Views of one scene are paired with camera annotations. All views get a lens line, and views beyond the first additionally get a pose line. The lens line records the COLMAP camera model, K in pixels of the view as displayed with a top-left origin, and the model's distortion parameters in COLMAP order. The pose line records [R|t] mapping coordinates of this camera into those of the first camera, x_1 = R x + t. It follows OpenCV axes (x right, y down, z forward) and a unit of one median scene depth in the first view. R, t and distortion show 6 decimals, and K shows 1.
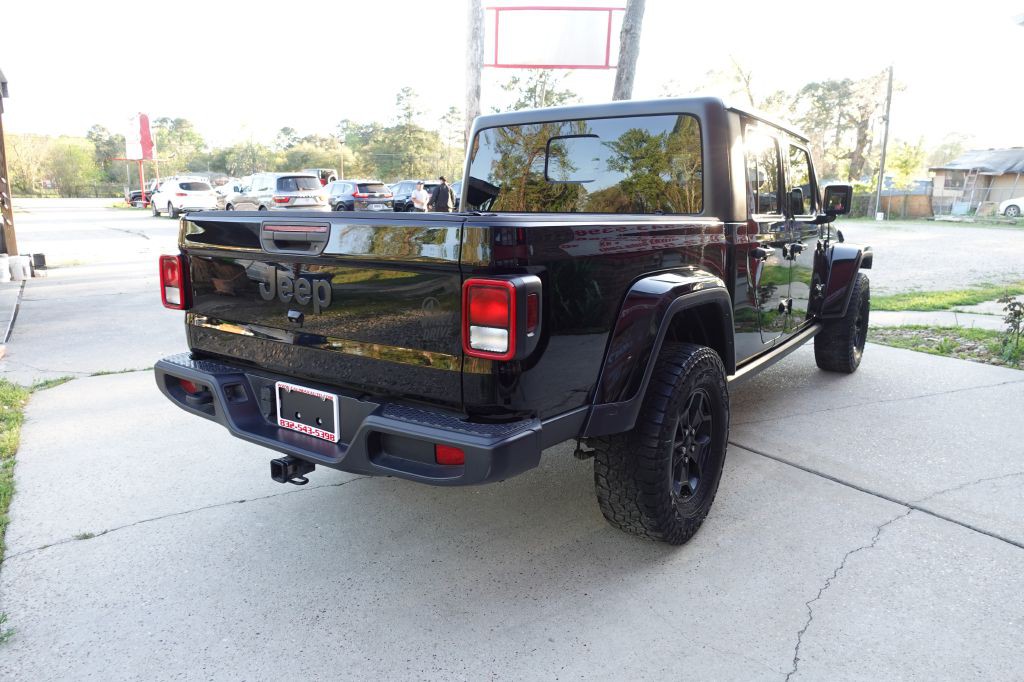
lens RADIAL K [[705.4, 0, 513.8], [0, 705.4, 340.2], [0, 0, 1]] dist [-0.000004, -0.002339]
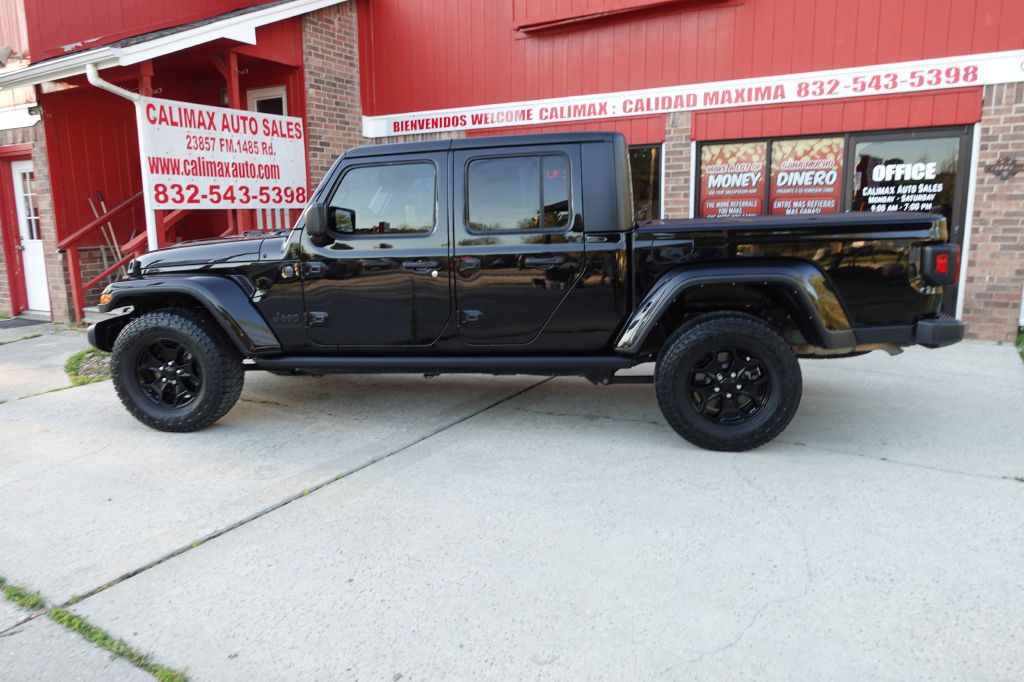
lens RADIAL K [[705.4, 0, 512.0], [0, 705.4, 342.0], [0, 0, 1]] dist [-0.000004, -0.002339]
pose [[-0.447376, -0.158617, 0.880168, -1.294147], [0.193182, 0.943775, 0.268272, -0.462699], [-0.873233, 0.290051, -0.391580, 2.255800]]
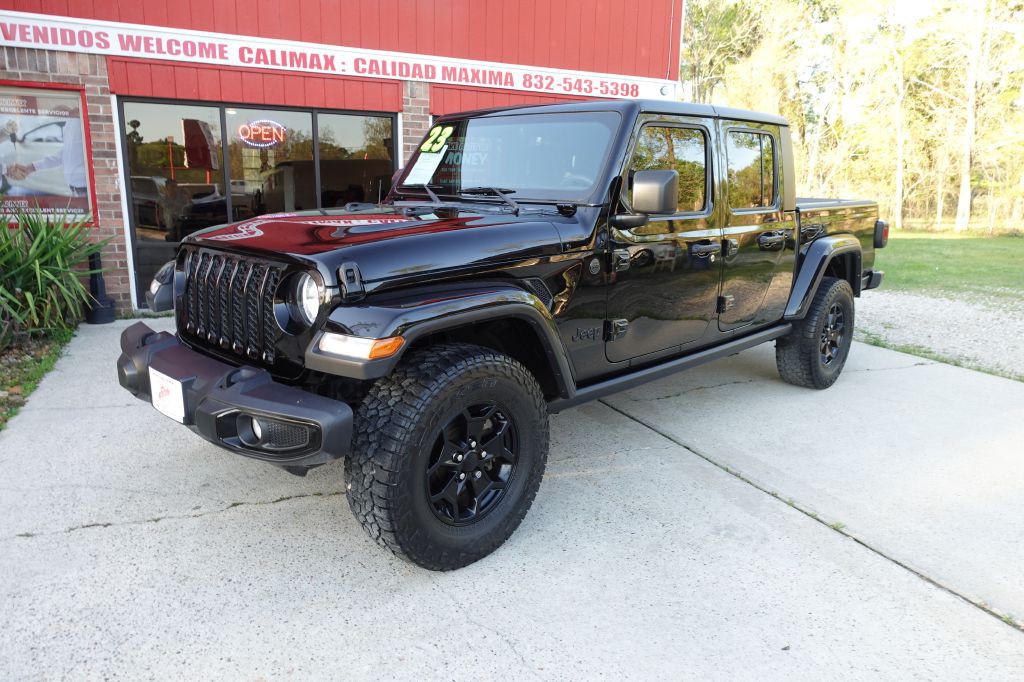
lens RADIAL K [[705.4, 0, 512.8], [0, 705.4, 340.7], [0, 0, 1]] dist [-0.000004, -0.002339]
pose [[-0.988877, -0.053742, 0.138690, 0.276737], [0.006258, 0.916586, 0.399789, -0.615392], [-0.148607, 0.396210, -0.906054, 3.071816]]
